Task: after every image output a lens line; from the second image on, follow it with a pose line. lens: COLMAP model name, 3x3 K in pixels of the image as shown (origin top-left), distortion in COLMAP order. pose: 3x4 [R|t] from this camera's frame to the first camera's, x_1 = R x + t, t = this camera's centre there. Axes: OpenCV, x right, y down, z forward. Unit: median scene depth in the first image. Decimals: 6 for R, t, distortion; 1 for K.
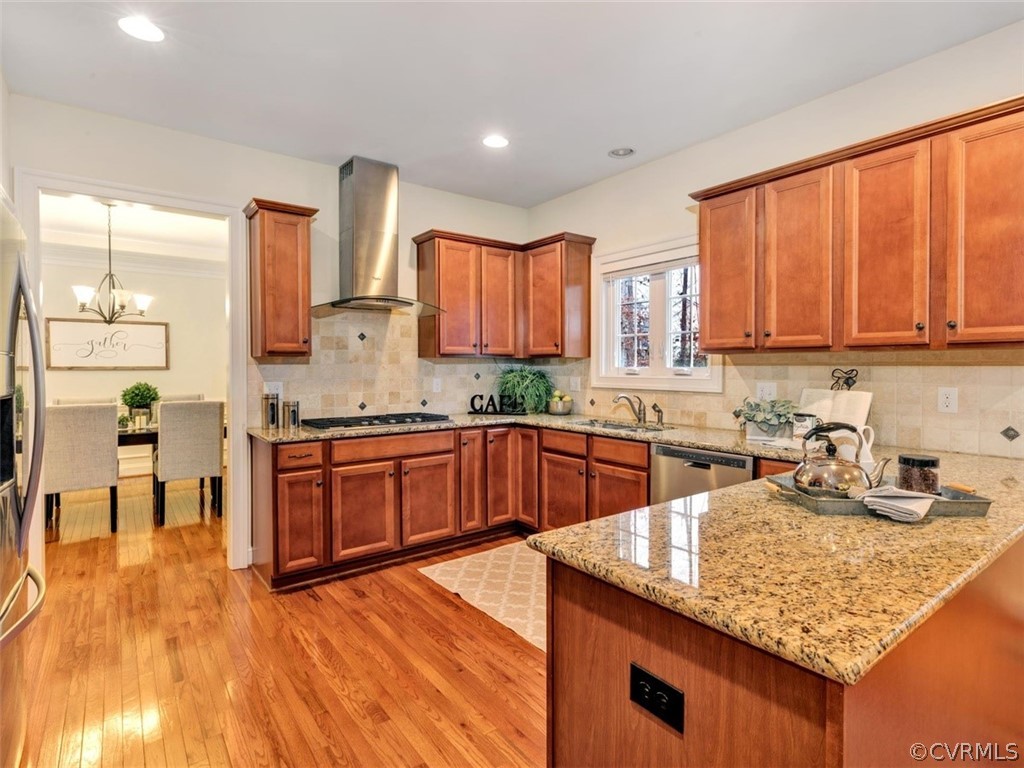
lens RADIAL K [[533.8, 0, 513.9], [0, 533.8, 372.6], [0, 0, 1]] dist [0.012397, -0.000514]
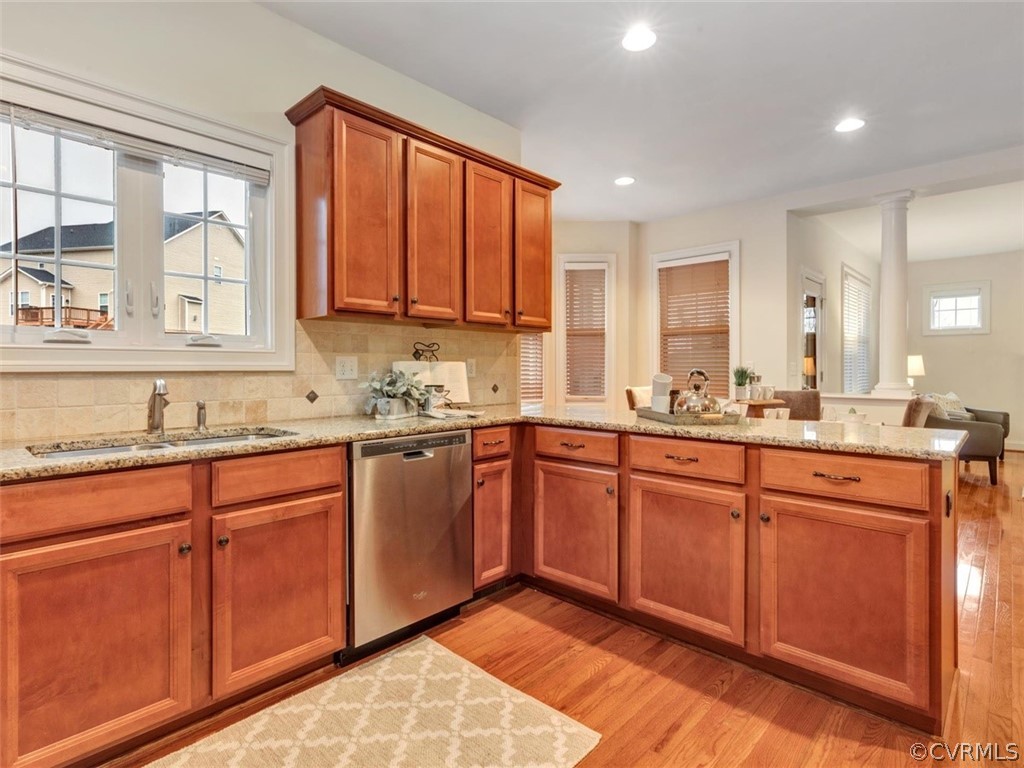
lens RADIAL K [[533.8, 0, 513.9], [0, 533.8, 372.6], [0, 0, 1]] dist [0.012397, -0.000514]
pose [[-0.174252, -0.009843, 0.984652, -0.421689], [0.012432, 0.999848, 0.012195, 0.038429], [-0.984623, 0.014367, -0.174103, 0.902224]]
